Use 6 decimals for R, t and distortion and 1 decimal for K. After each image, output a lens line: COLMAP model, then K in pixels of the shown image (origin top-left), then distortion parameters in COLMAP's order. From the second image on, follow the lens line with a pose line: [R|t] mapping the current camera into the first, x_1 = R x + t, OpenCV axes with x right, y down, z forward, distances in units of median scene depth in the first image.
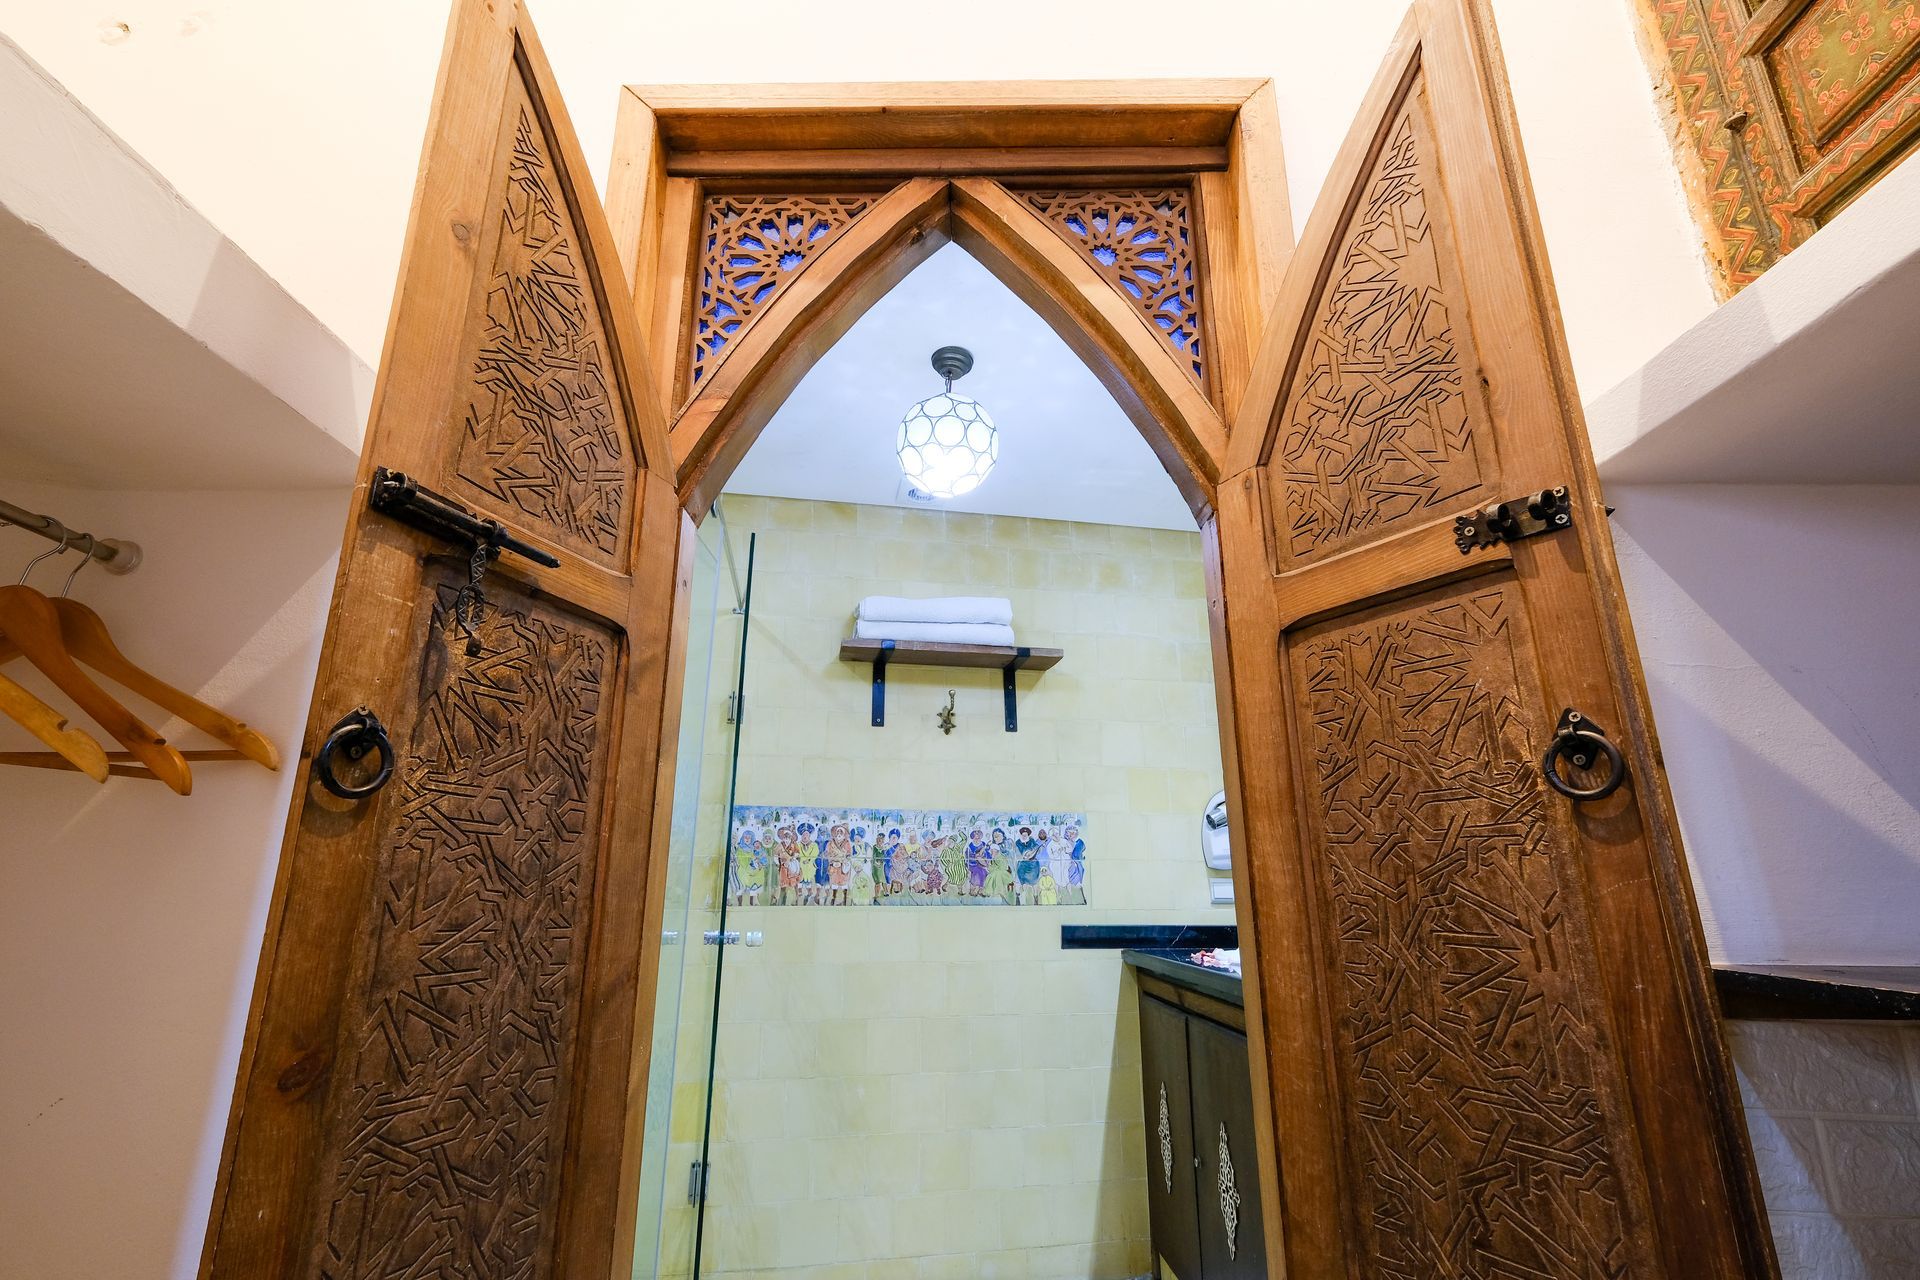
lens RADIAL K [[833.1, 0, 949.8], [0, 833.1, 650.0], [0, 0, 1]] dist [-0.002747, 0.000723]
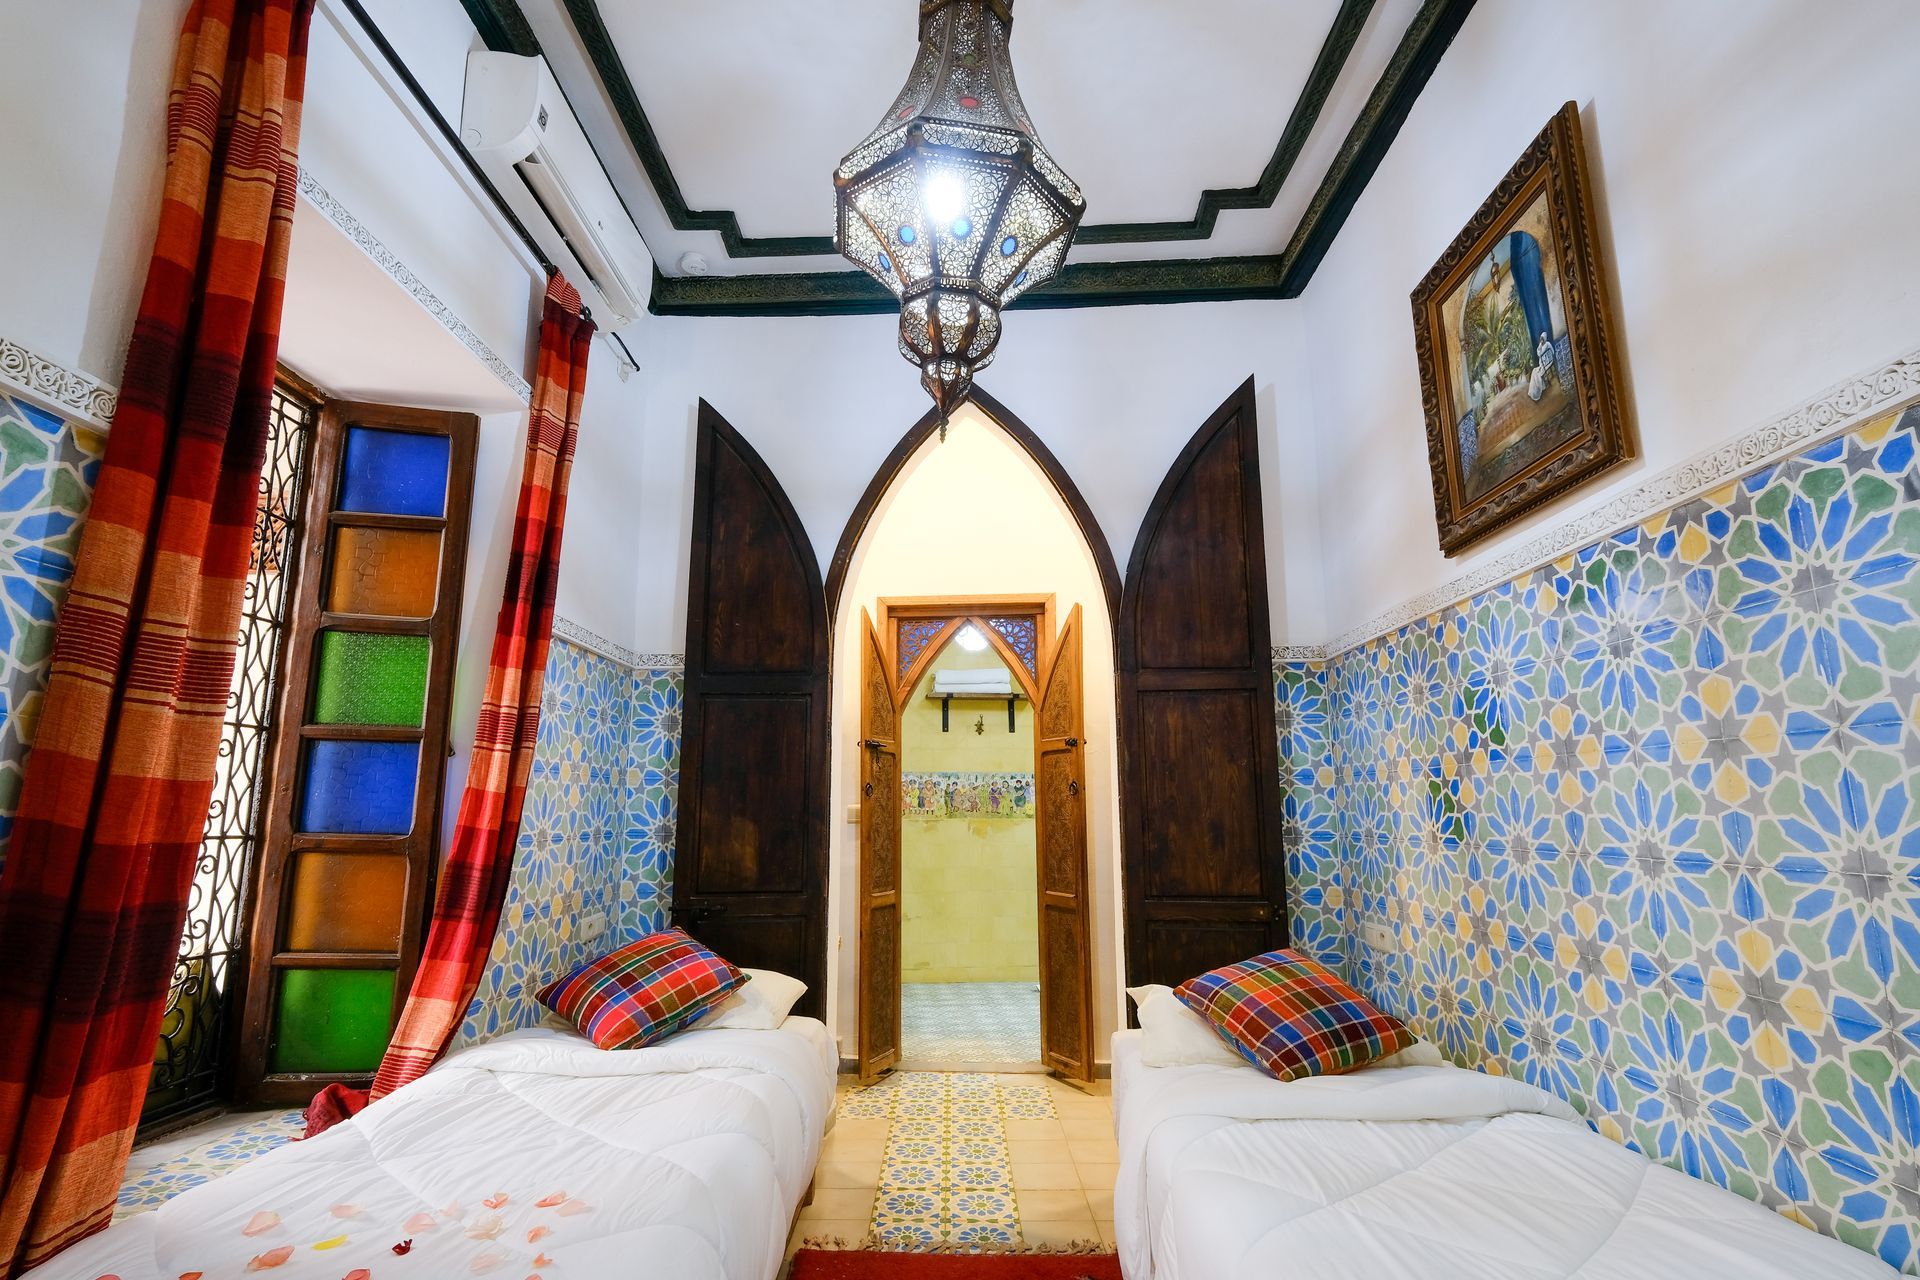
lens RADIAL K [[895.0, 0, 955.6], [0, 895.0, 656.0], [0, 0, 1]] dist [0.008913, -0.001907]
pose [[0.998170, -0.016928, -0.058049, 0.069783], [0.023171, 0.993812, 0.108627, -0.335302], [0.055851, -0.109773, 0.992386, -1.166608]]
